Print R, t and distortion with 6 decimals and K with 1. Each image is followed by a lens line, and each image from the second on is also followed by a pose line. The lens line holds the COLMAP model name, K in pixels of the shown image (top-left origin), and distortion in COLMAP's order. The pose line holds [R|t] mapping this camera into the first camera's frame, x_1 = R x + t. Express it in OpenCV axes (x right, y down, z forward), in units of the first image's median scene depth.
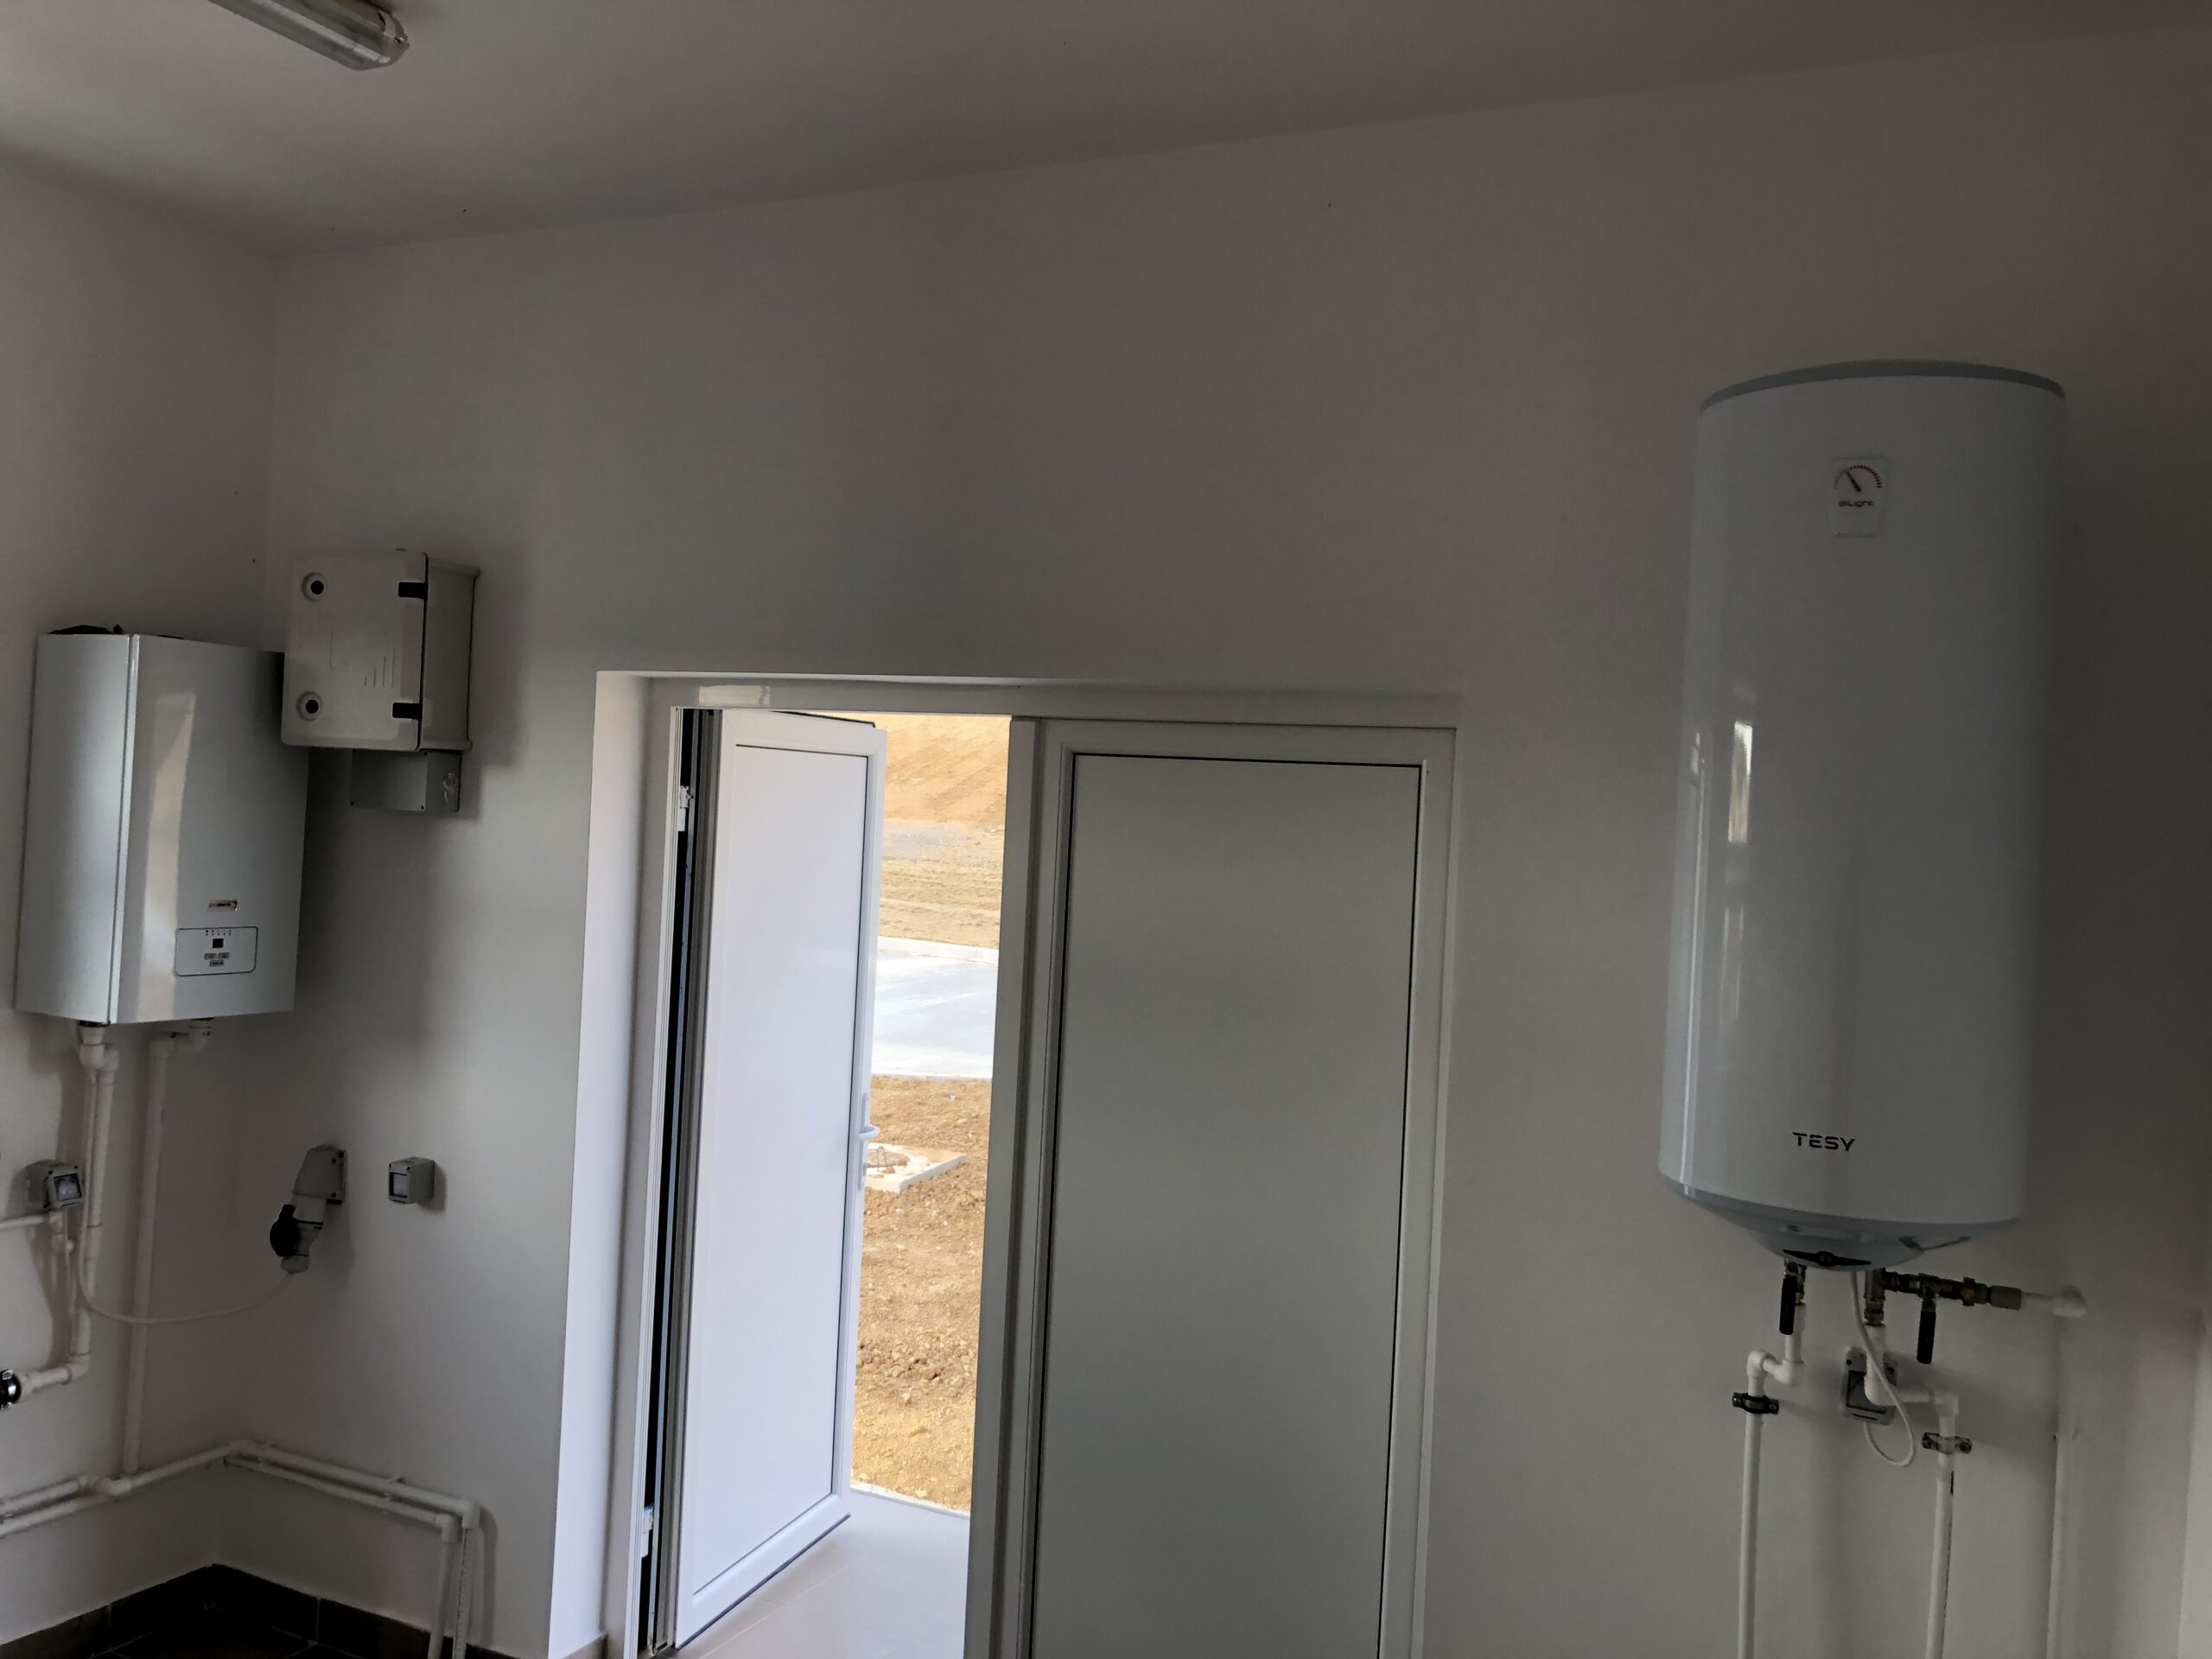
lens RADIAL K [[1838.8, 0, 1106.0], [0, 1838.8, 829.5], [0, 0, 1]] dist [0.051872, -0.054922]
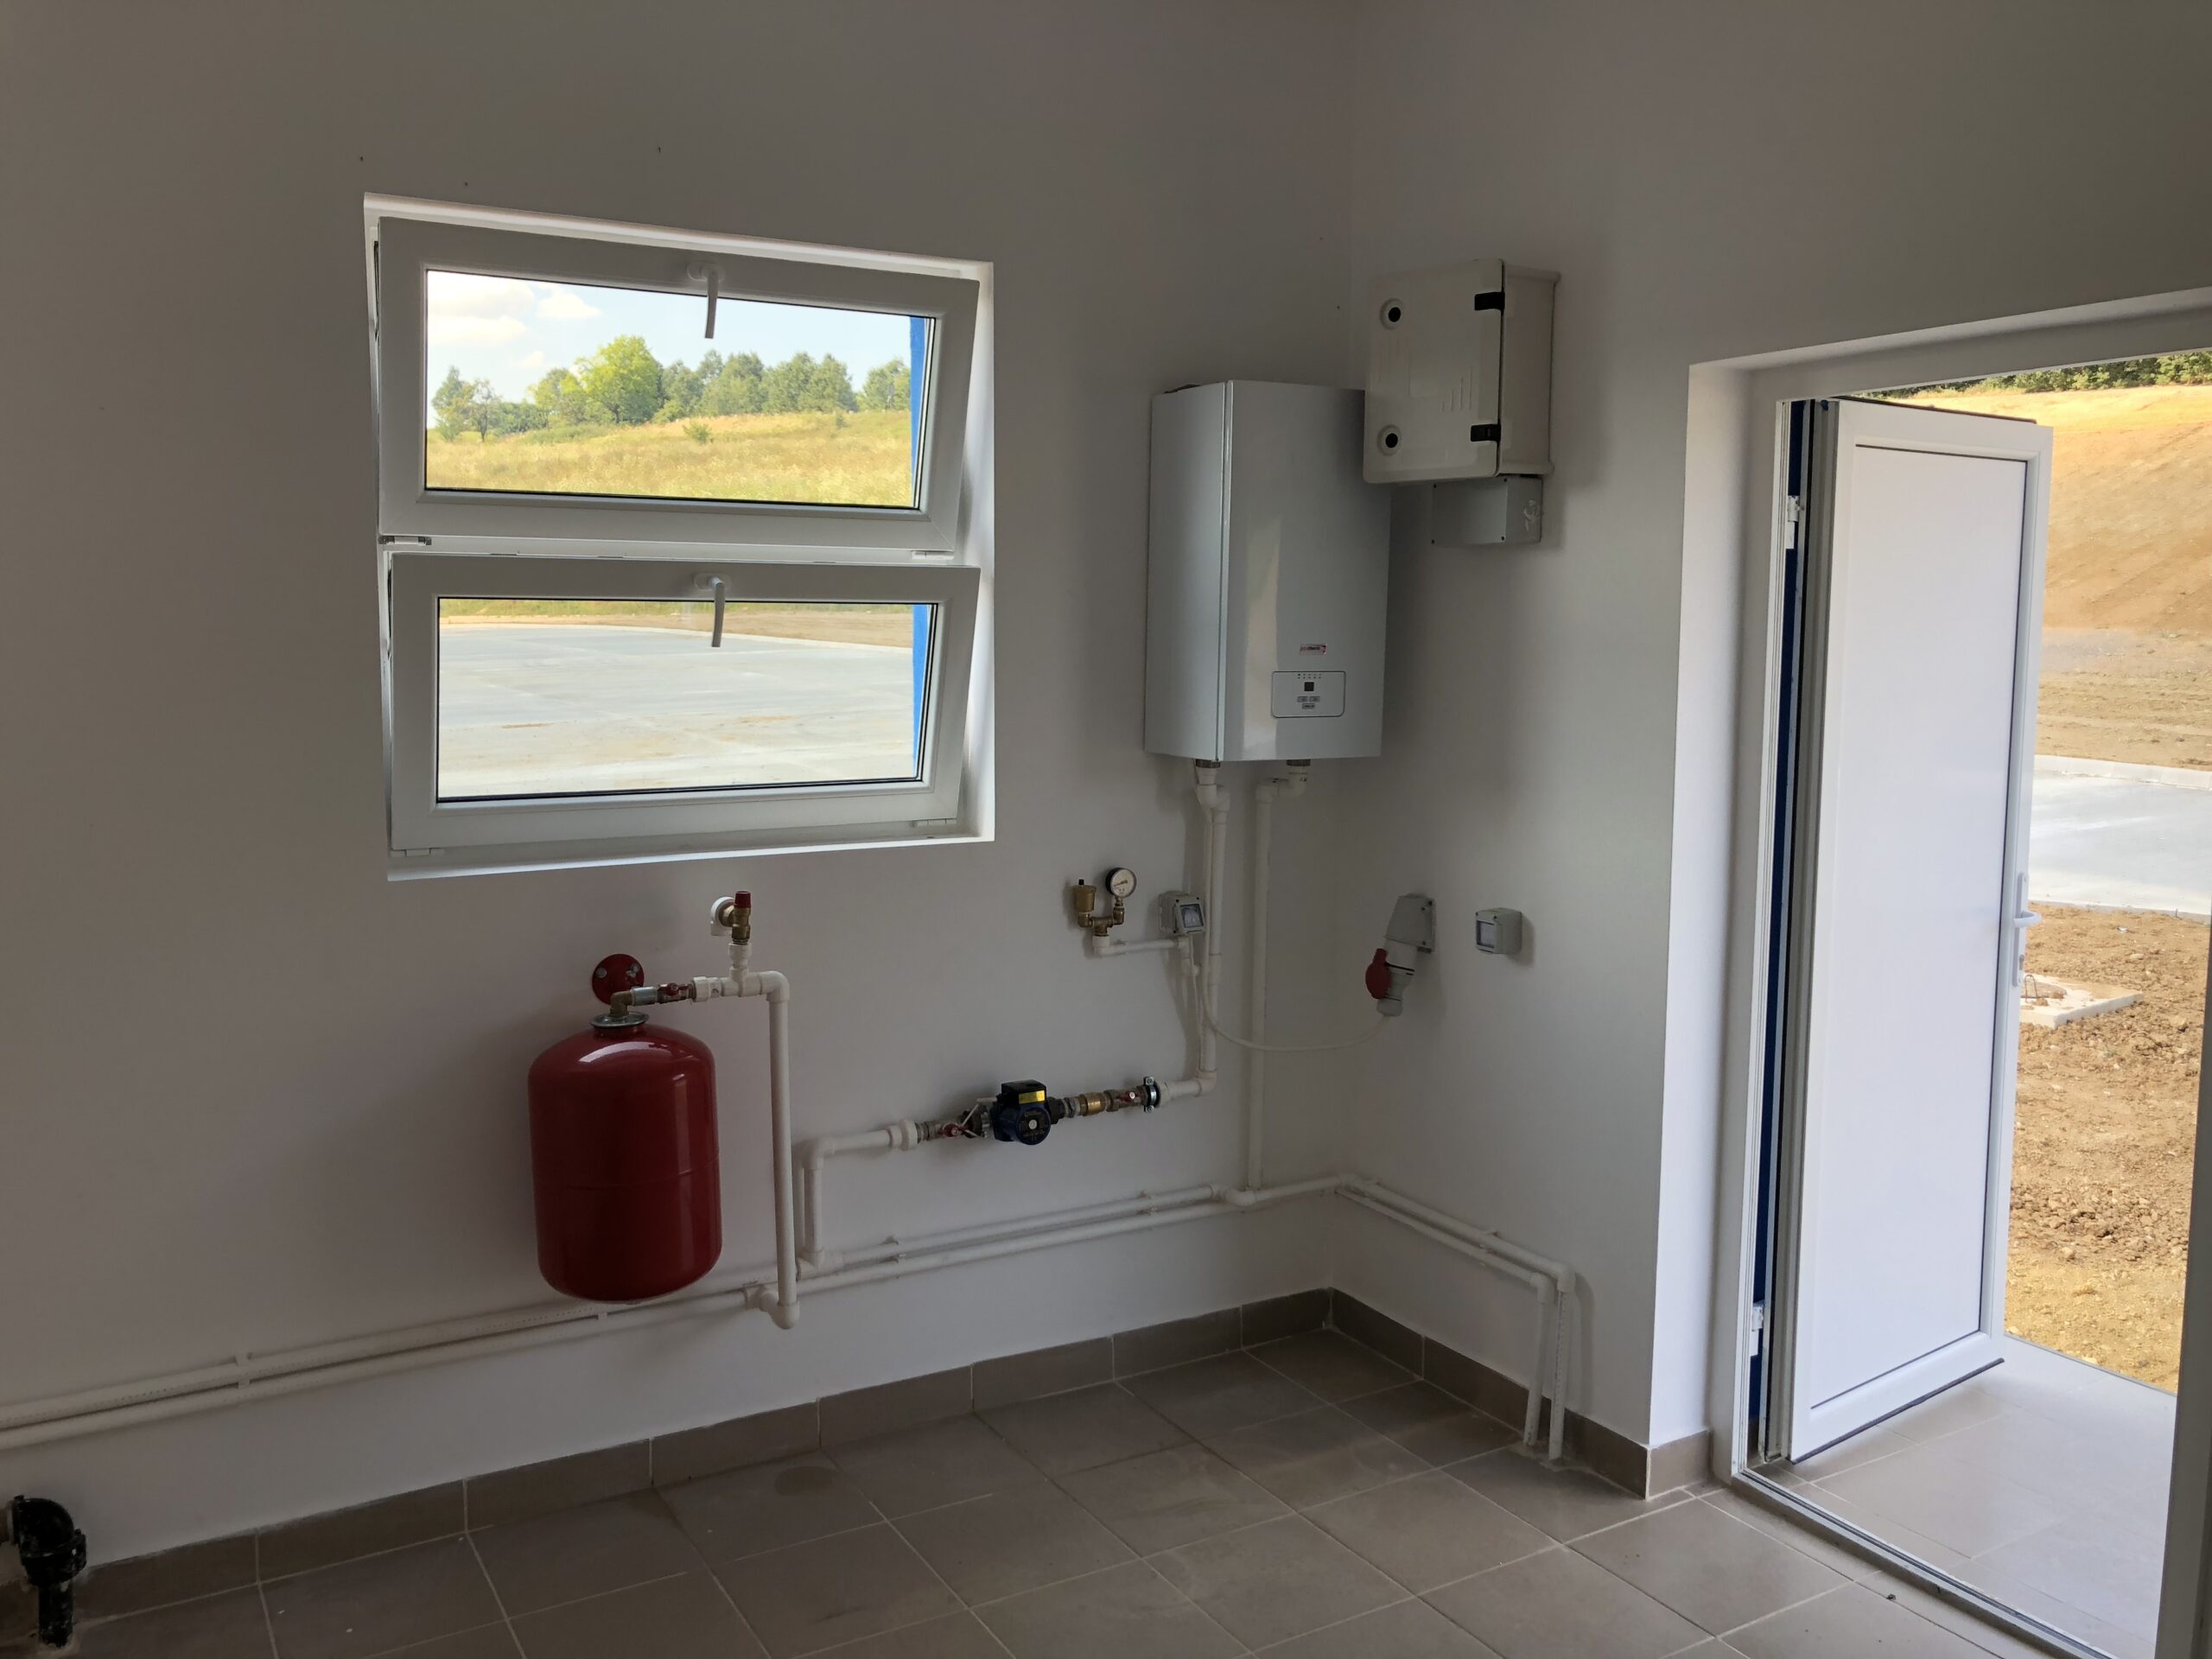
lens RADIAL K [[1793.3, 0, 1045.2], [0, 1793.3, 830.2], [0, 0, 1]] dist [0.032080, -0.046382]
pose [[0.817175, 0.012689, -0.576250, -0.026419], [0.033707, 0.996995, 0.069754, 0.061377], [0.575403, -0.076425, 0.814291, 0.097760]]
